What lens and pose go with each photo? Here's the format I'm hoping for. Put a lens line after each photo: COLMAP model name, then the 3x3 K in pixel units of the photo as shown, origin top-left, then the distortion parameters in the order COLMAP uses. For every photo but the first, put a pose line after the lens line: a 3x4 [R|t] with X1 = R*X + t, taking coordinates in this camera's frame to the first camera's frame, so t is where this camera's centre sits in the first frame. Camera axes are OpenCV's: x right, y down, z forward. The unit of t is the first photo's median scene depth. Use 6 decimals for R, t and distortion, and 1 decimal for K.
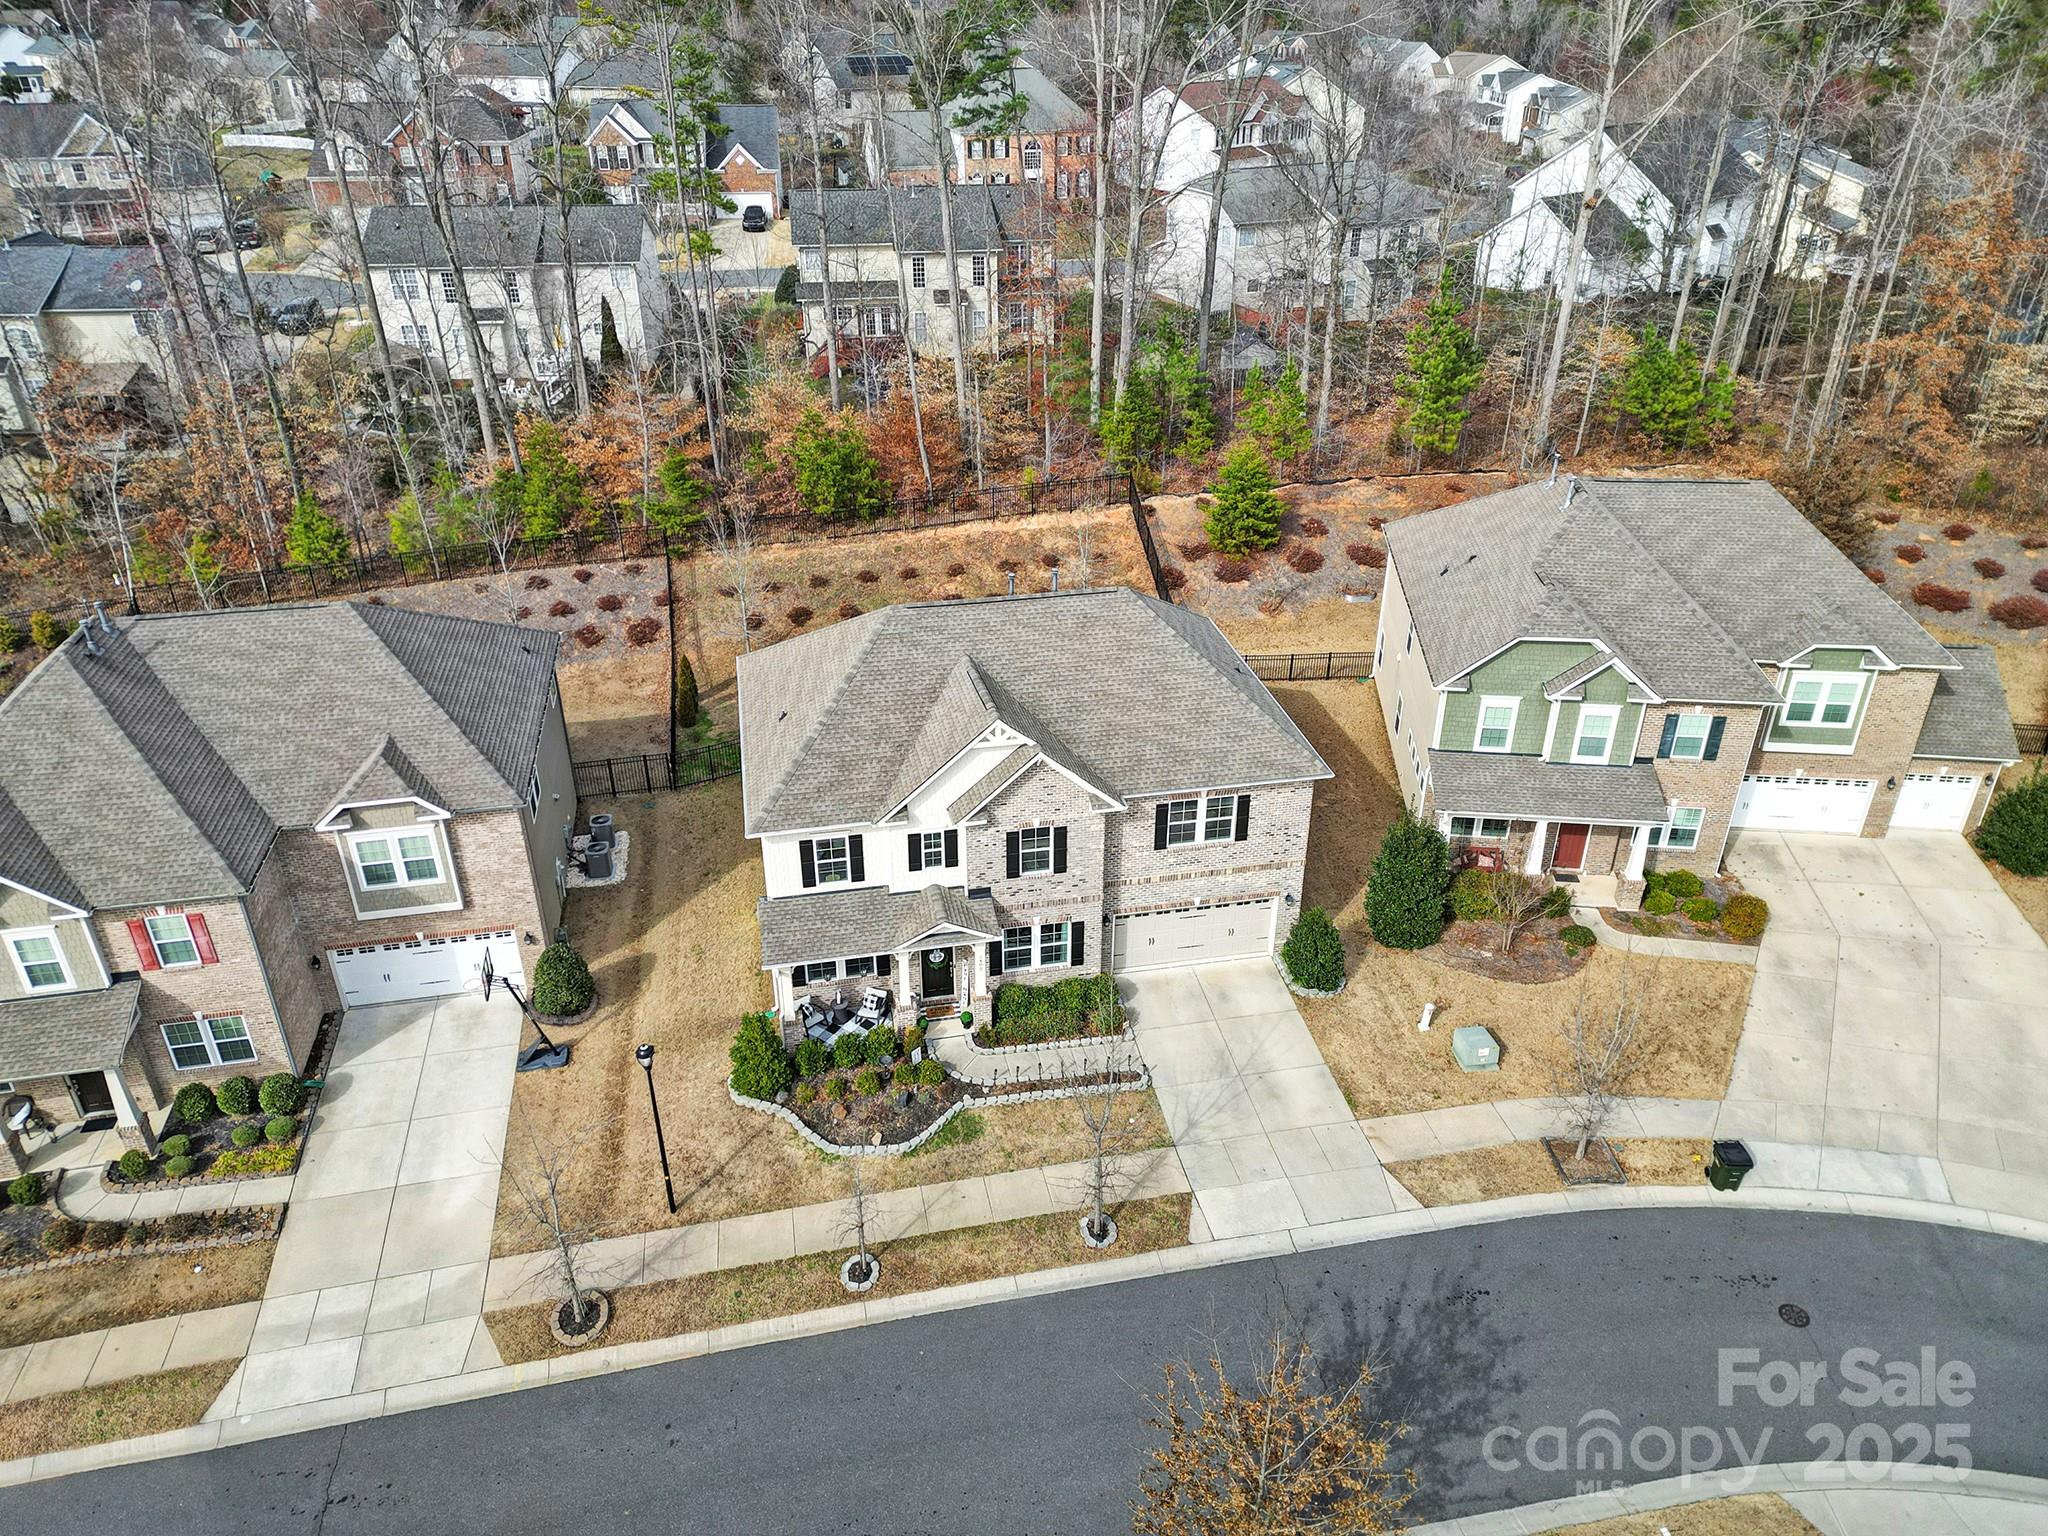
lens RADIAL K [[1422.0, 0, 1024.0], [0, 1422.0, 768.0], [0, 0, 1]] dist [0.099770, -0.121797]
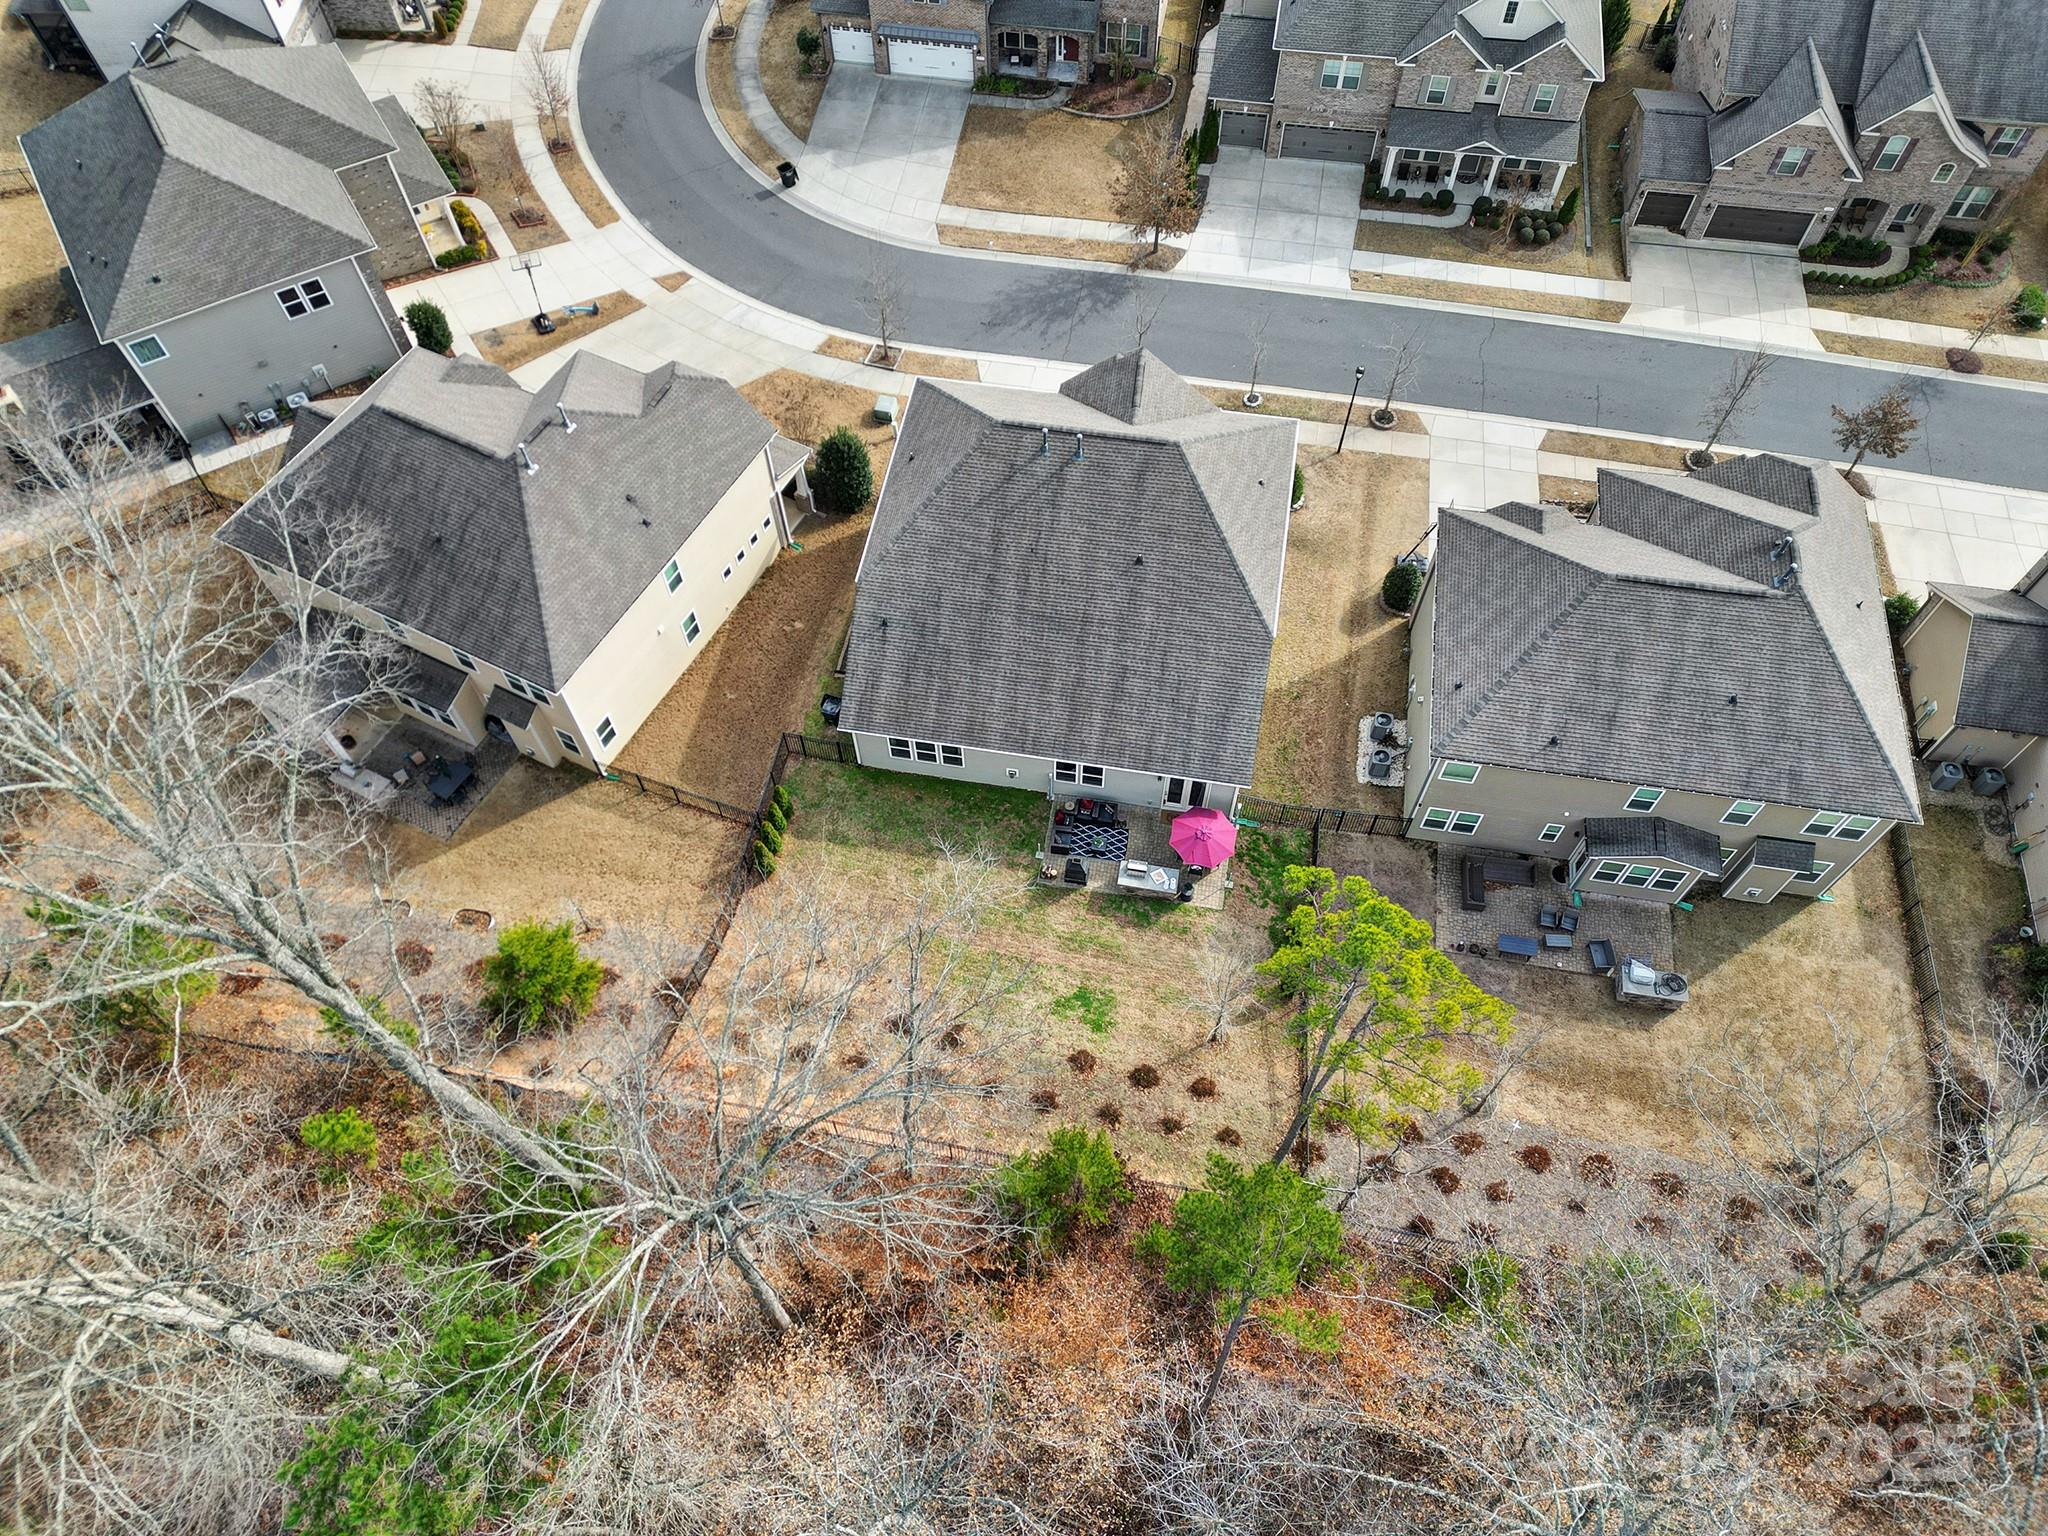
lens RADIAL K [[1422.0, 0, 1024.0], [0, 1422.0, 768.0], [0, 0, 1]] dist [0.099770, -0.121797]
pose [[-0.932809, -0.298847, 0.201388, -0.321358], [0.187007, 0.076281, 0.979392, -1.426060], [-0.308051, 0.951247, -0.015270, 1.375809]]
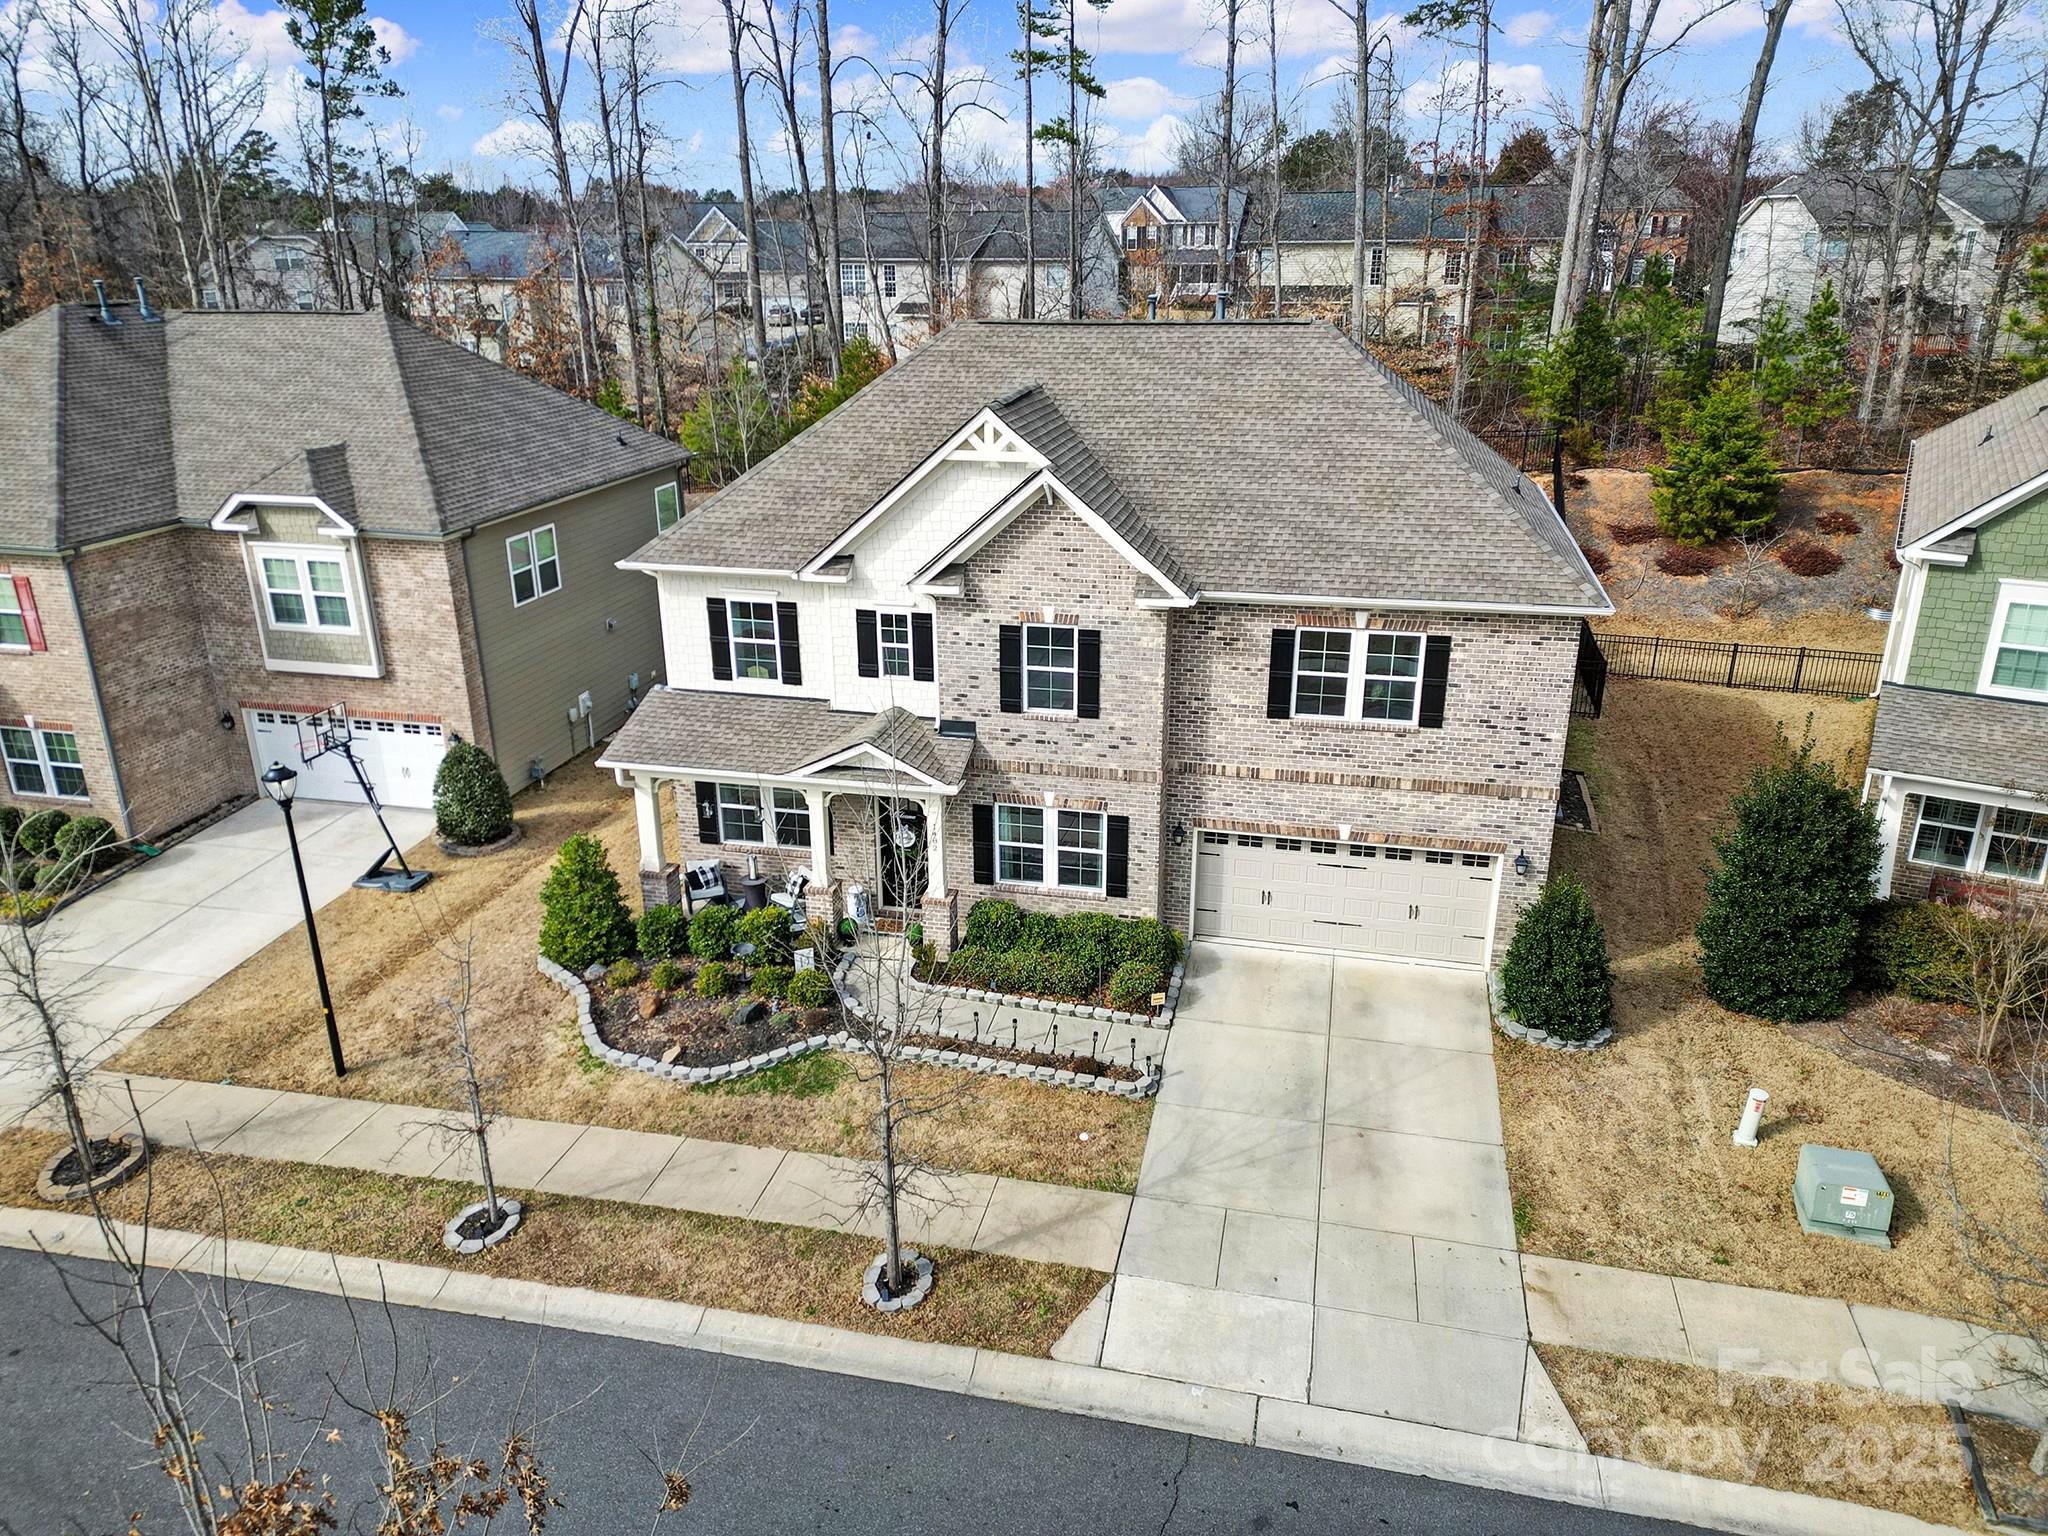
lens RADIAL K [[1419.0, 0, 1024.0], [0, 1419.0, 768.0], [0, 0, 1]] dist [0.103587, -0.121199]
pose [[0.910015, 0.141664, -0.389620, 0.232659], [-0.198720, 0.973858, -0.110049, 0.163121], [0.363845, 0.177572, 0.914377, 0.438090]]
